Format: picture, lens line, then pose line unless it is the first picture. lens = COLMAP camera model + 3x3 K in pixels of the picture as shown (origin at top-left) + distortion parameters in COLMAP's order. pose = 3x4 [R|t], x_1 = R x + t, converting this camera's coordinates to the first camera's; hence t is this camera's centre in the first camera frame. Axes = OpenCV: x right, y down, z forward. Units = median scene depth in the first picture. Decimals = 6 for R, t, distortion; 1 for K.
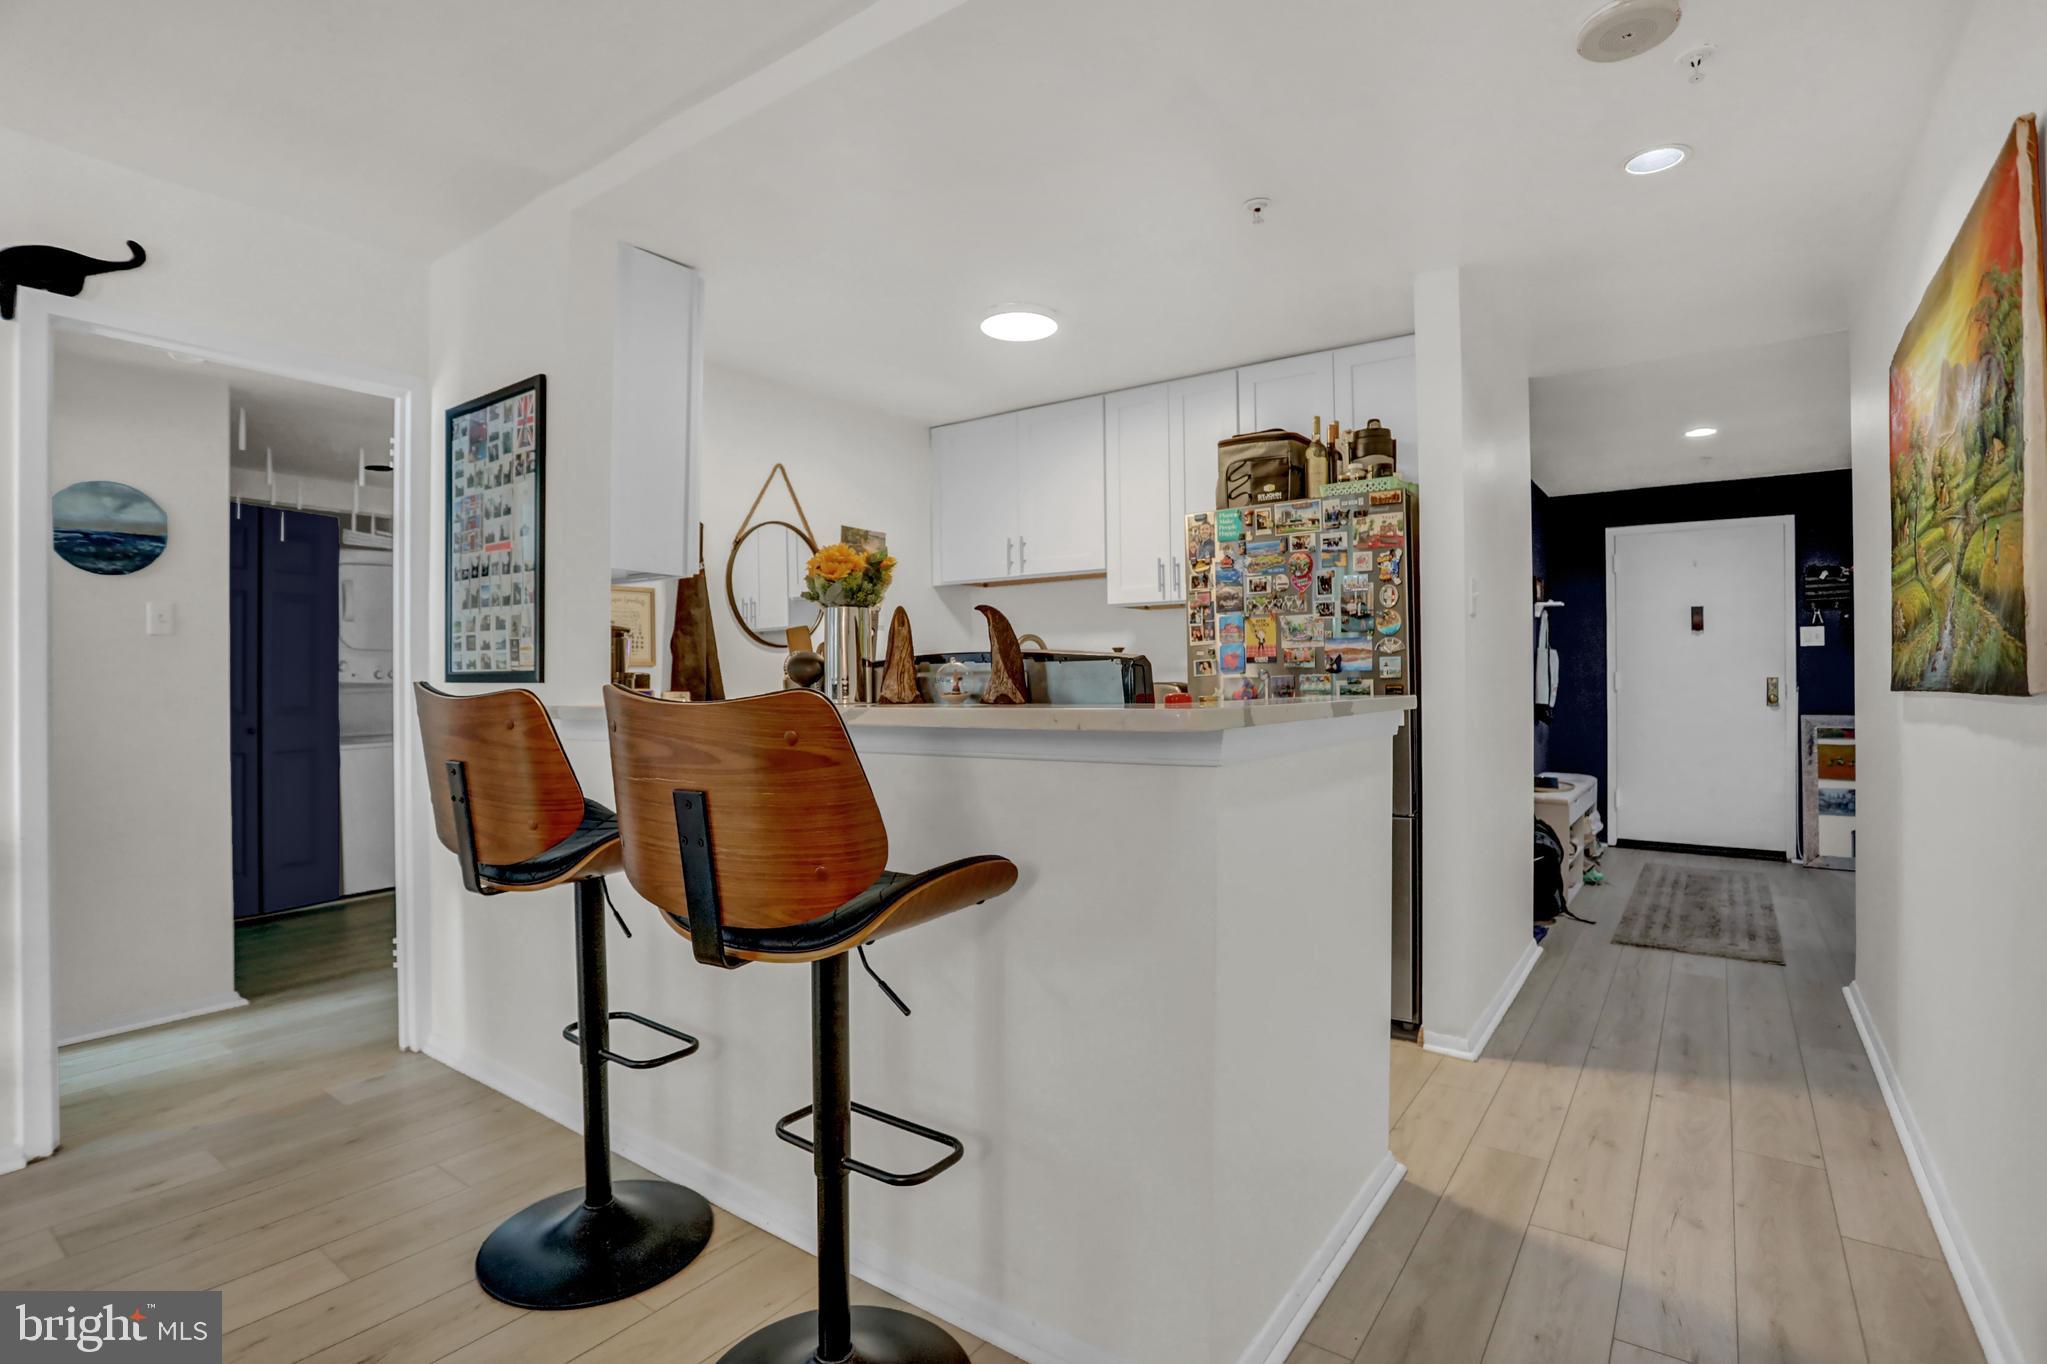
lens RADIAL K [[995.7, 0, 1023.5], [0, 995.7, 682.0], [0, 0, 1]] dist [-0.085741, 0.039040]
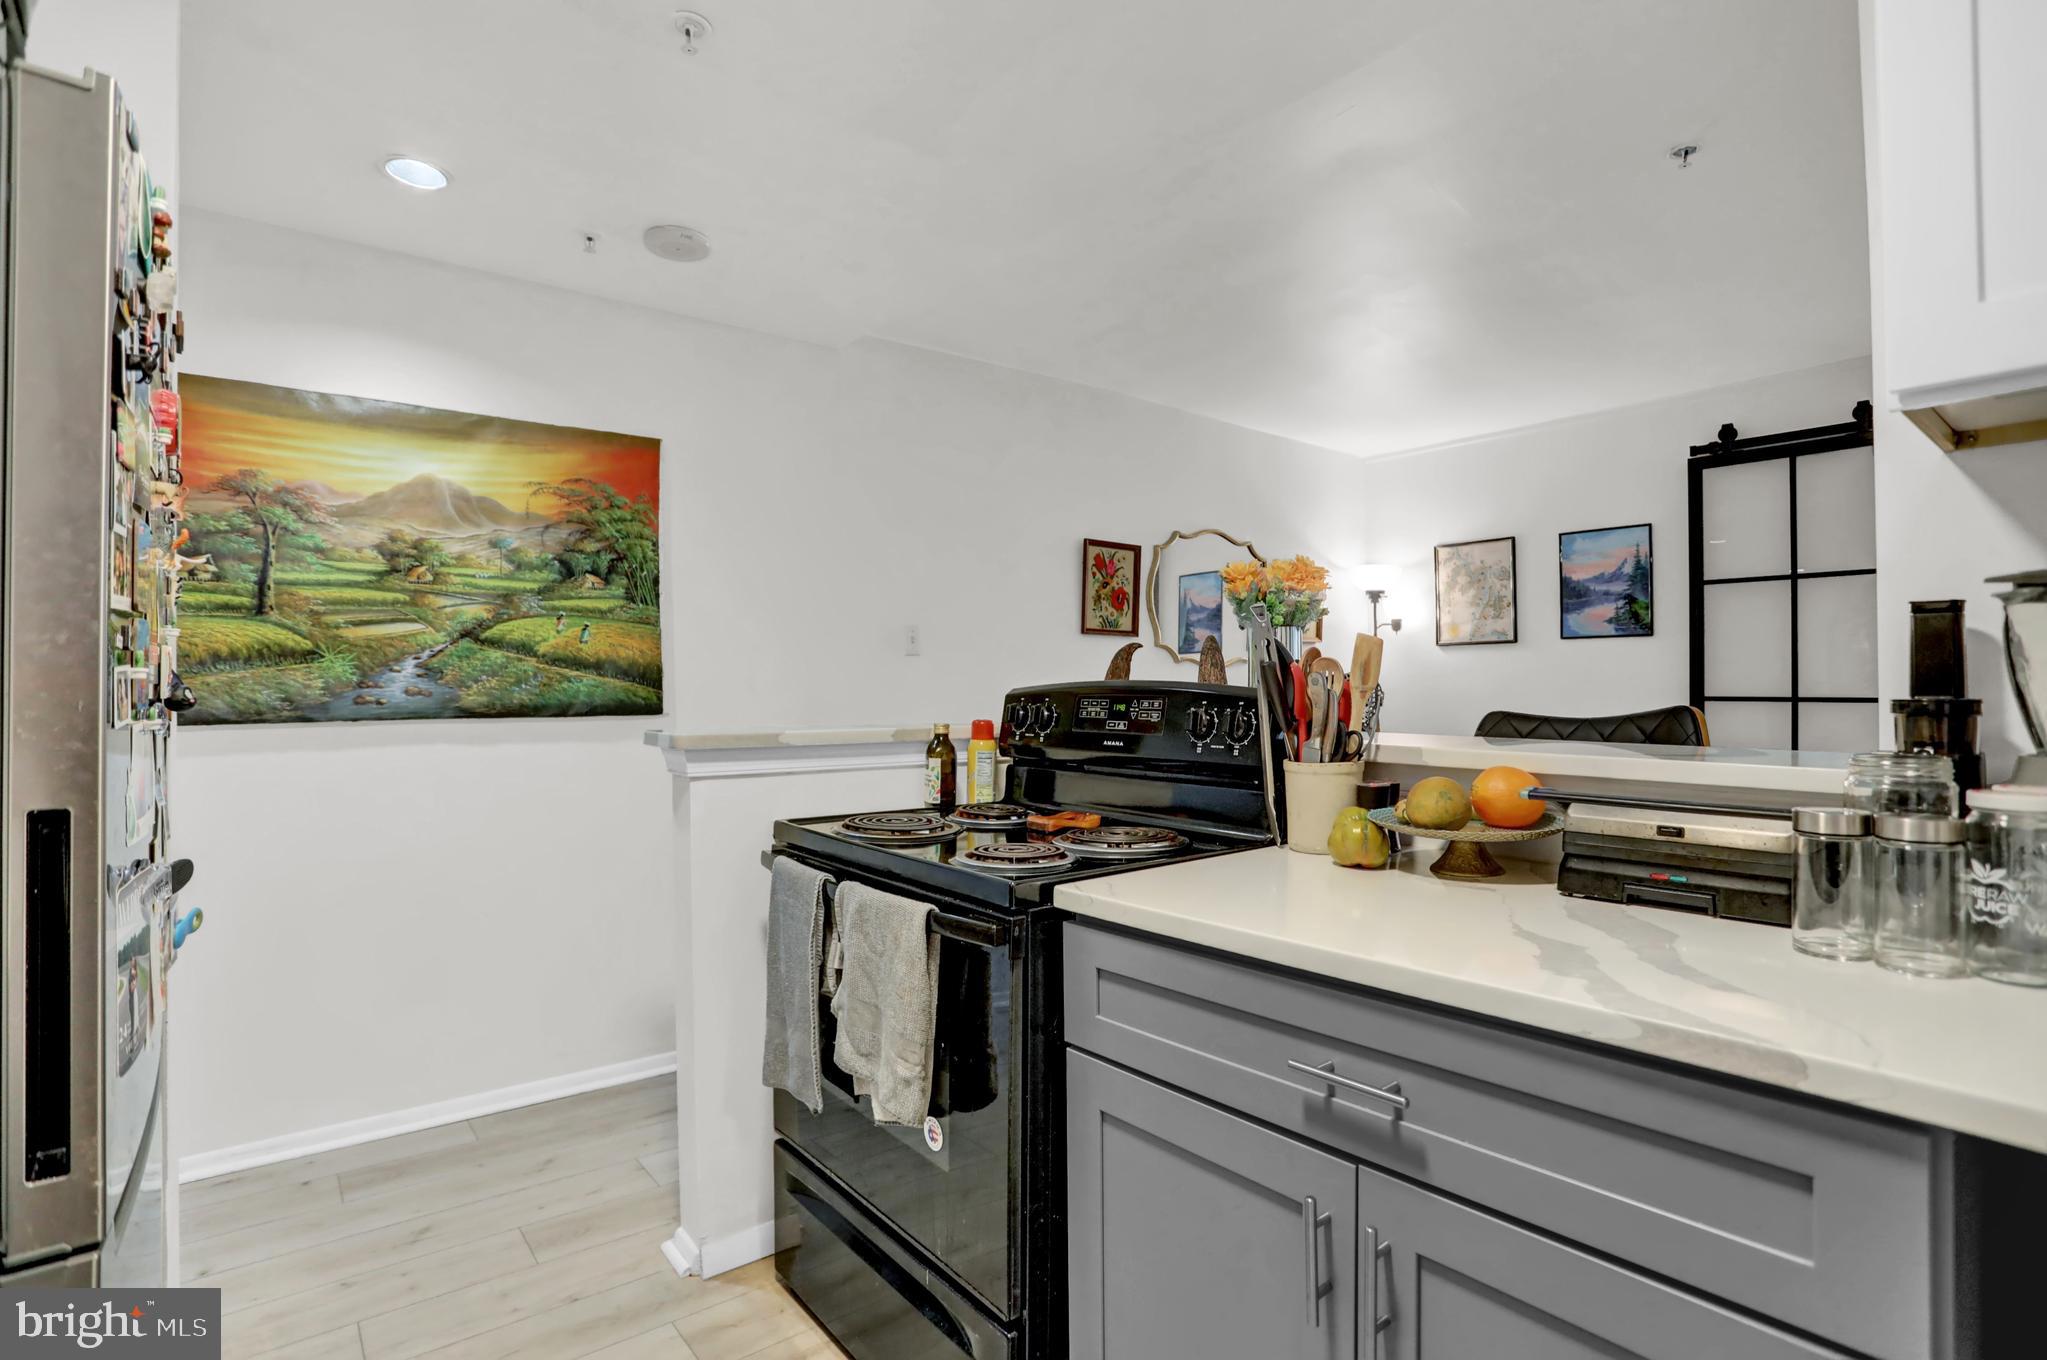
lens RADIAL K [[984.0, 0, 1030.2], [0, 984.0, 678.9], [0, 0, 1]] dist [-0.080446, 0.036869]
pose [[-0.964910, 0.011773, 0.262315, -0.126738], [0.009431, 0.999904, -0.010186, -0.014738], [-0.262410, -0.007354, -0.964928, 1.233035]]
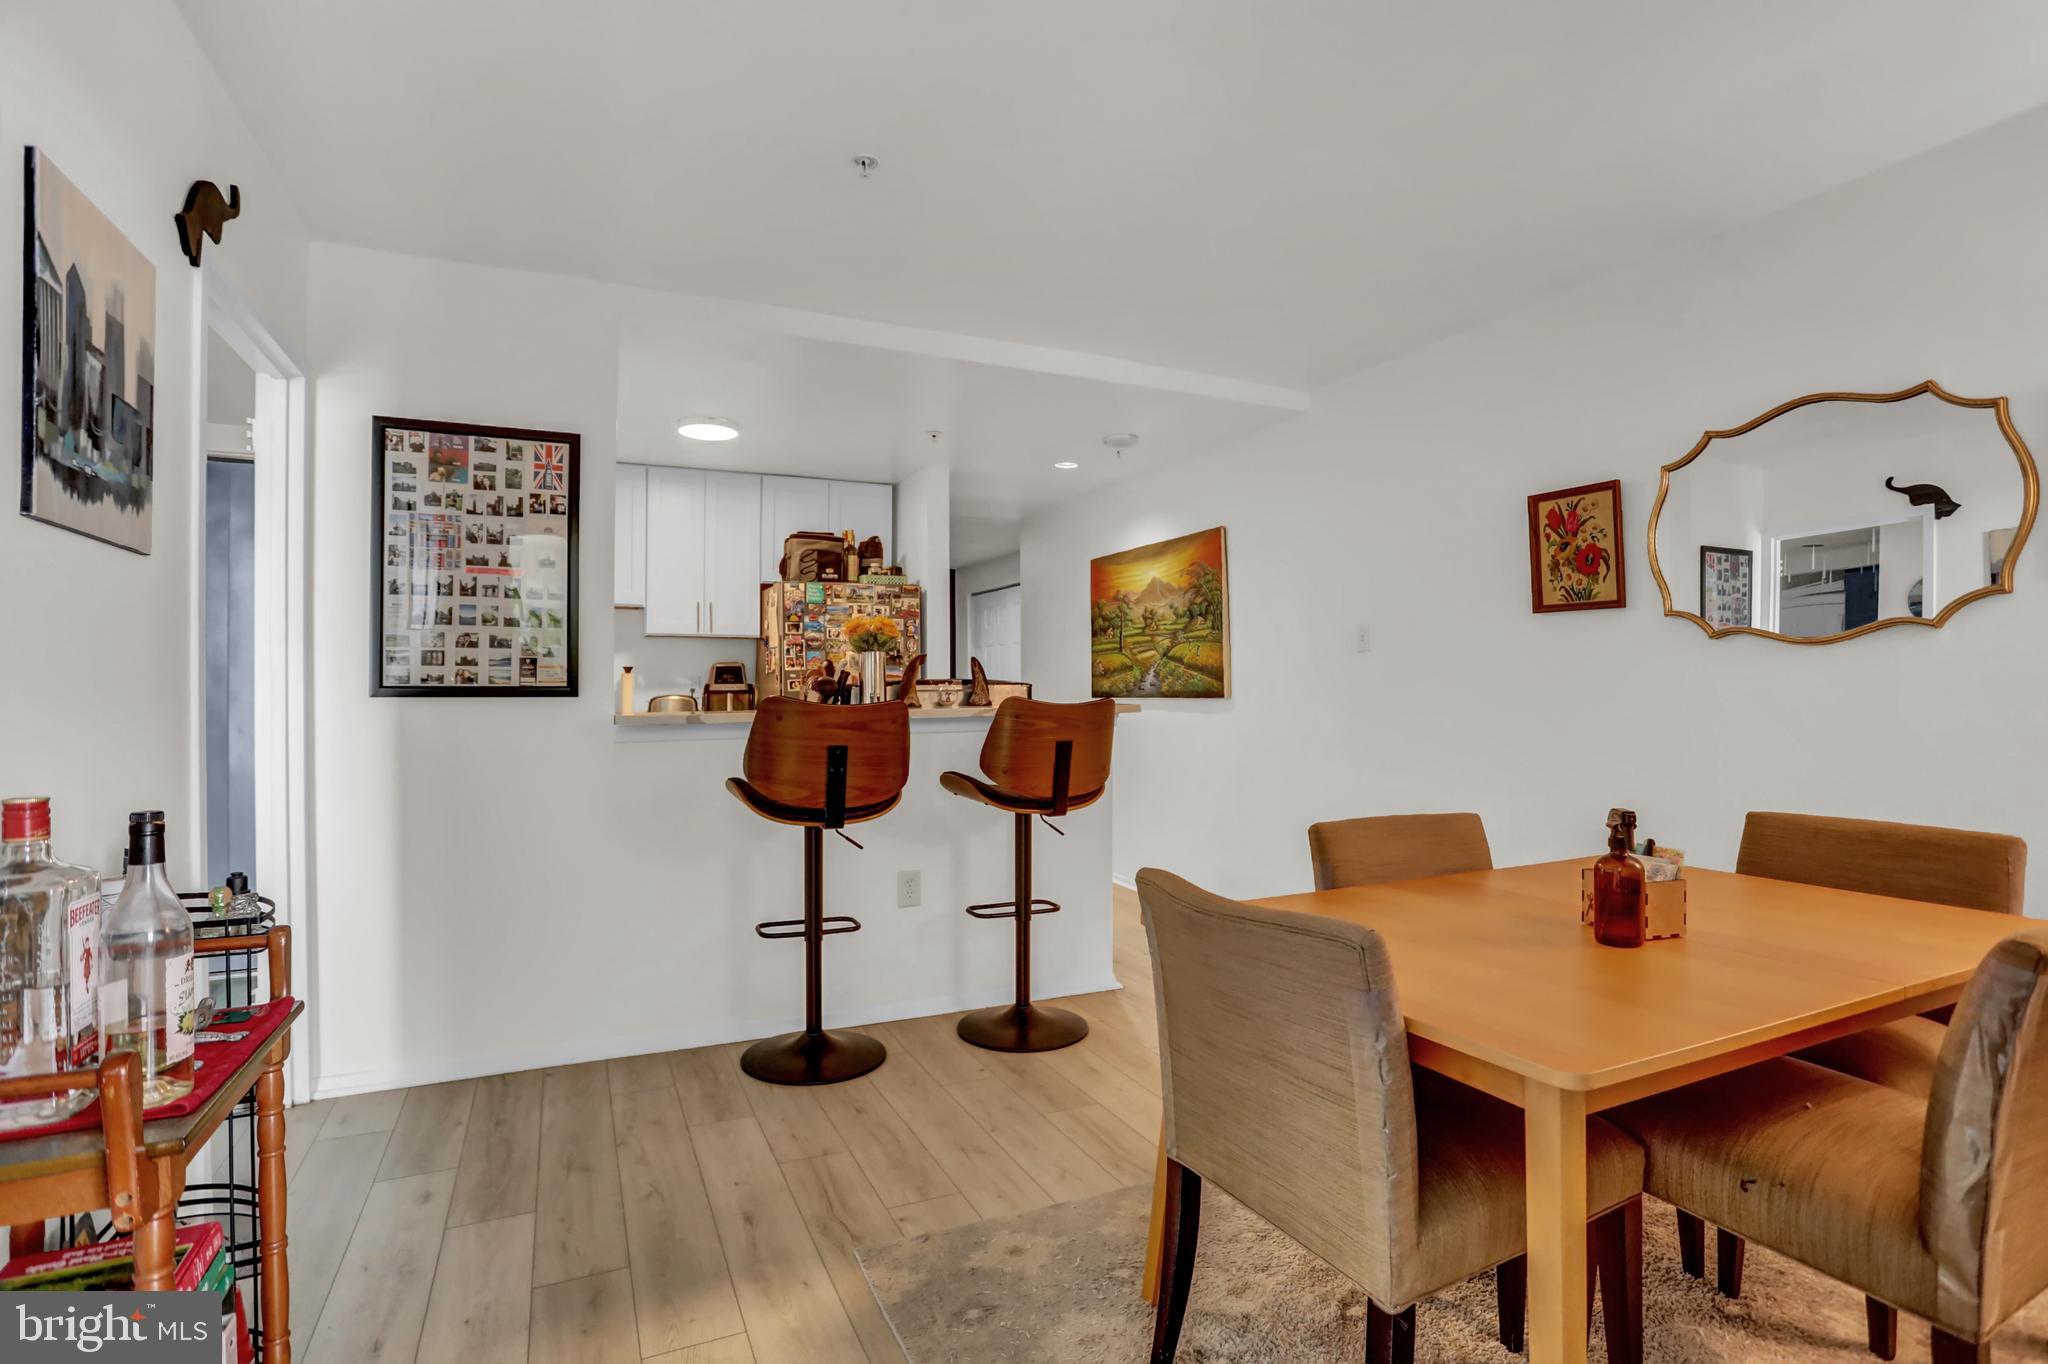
lens RADIAL K [[984.5, 0, 1030.7], [0, 984.5, 680.9], [0, 0, 1]] dist [-0.080446, 0.036869]
pose [[0.481474, 0.009442, 0.876409, -1.000662], [0.000735, 0.999937, -0.011177, -0.003385], [-0.876460, 0.006025, 0.481437, -0.034588]]
